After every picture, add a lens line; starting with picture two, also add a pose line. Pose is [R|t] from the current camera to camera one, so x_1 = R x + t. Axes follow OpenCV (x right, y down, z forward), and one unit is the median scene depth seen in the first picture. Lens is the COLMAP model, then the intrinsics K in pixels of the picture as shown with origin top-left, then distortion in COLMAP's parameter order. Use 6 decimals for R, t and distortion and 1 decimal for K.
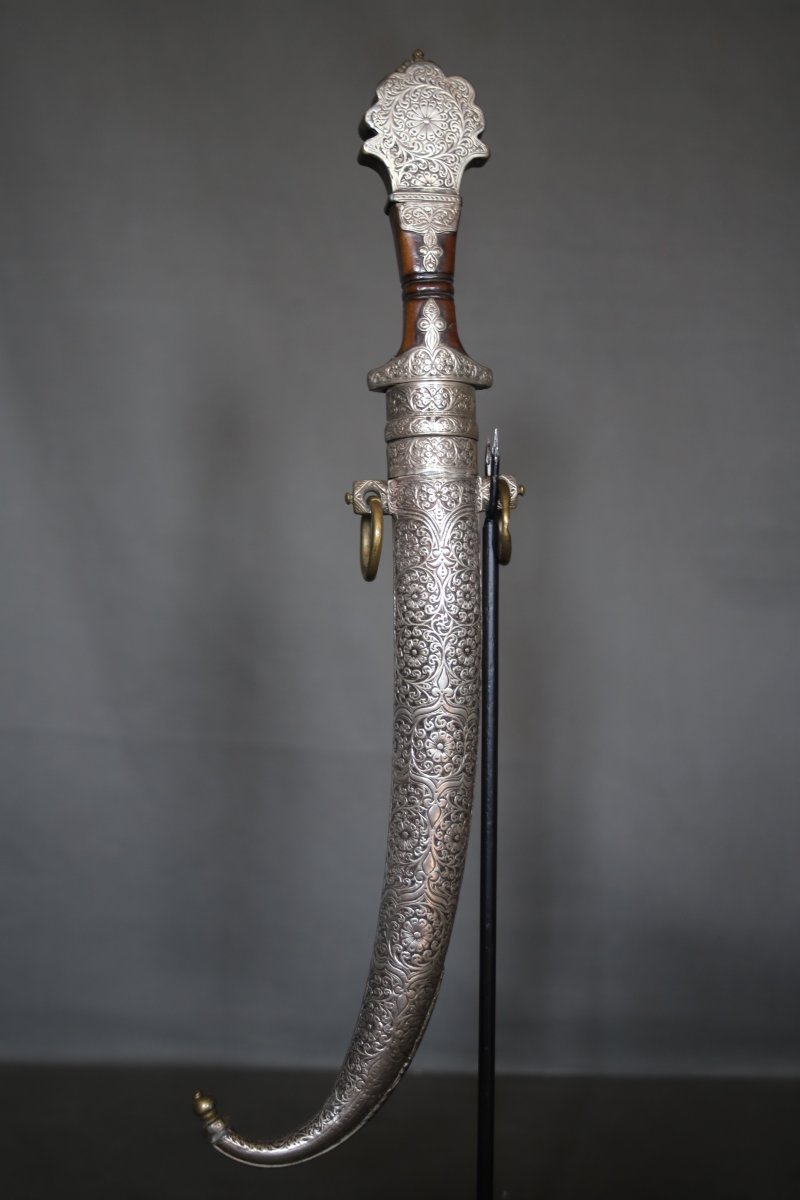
lens RADIAL K [[1859.5, 0, 396.6], [0, 1859.5, 569.5], [0, 0, 1]] dist [-0.071852, 0.000000]
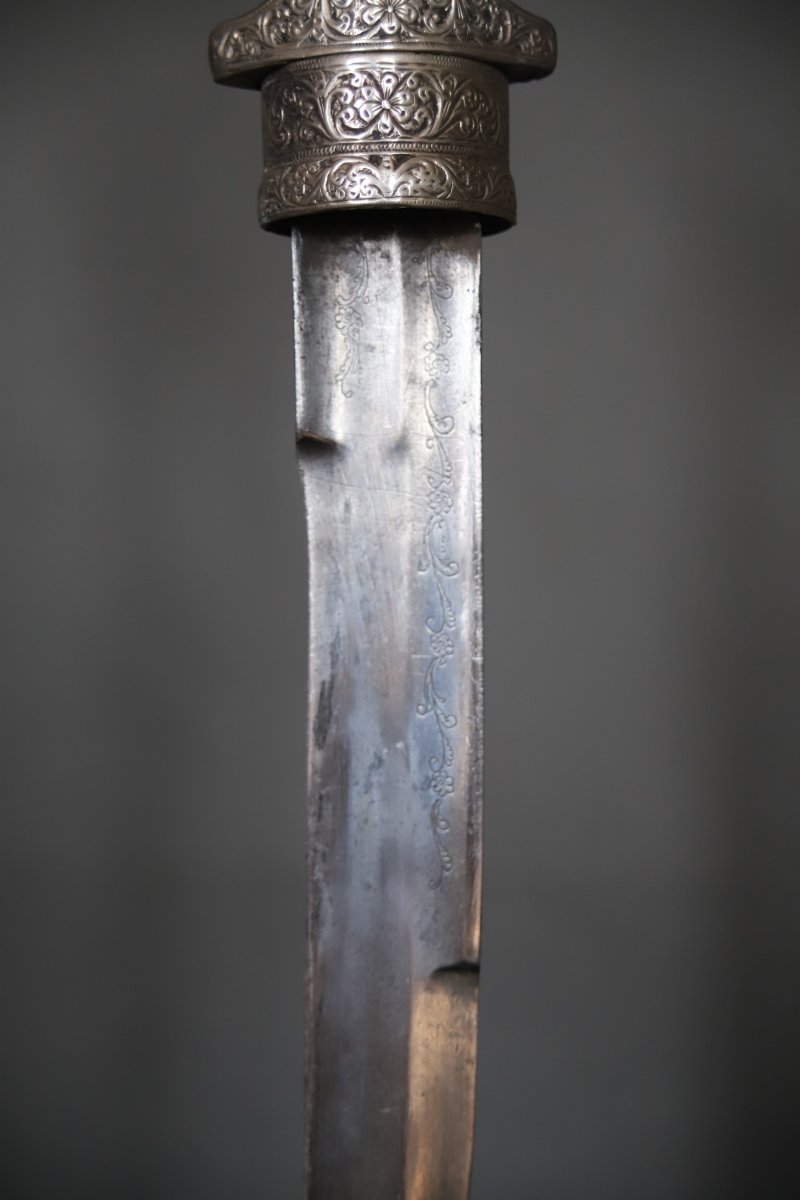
lens RADIAL K [[2485.2, 0, 442.4], [0, 2485.2, 590.5], [0, 0, 1]] dist [0.157732, 0.000000]
pose [[0.999984, -0.000432, 0.005598, 0.026971], [0.000059, 0.997791, 0.066438, -0.030218], [-0.005614, -0.066436, 0.997775, 0.509364]]
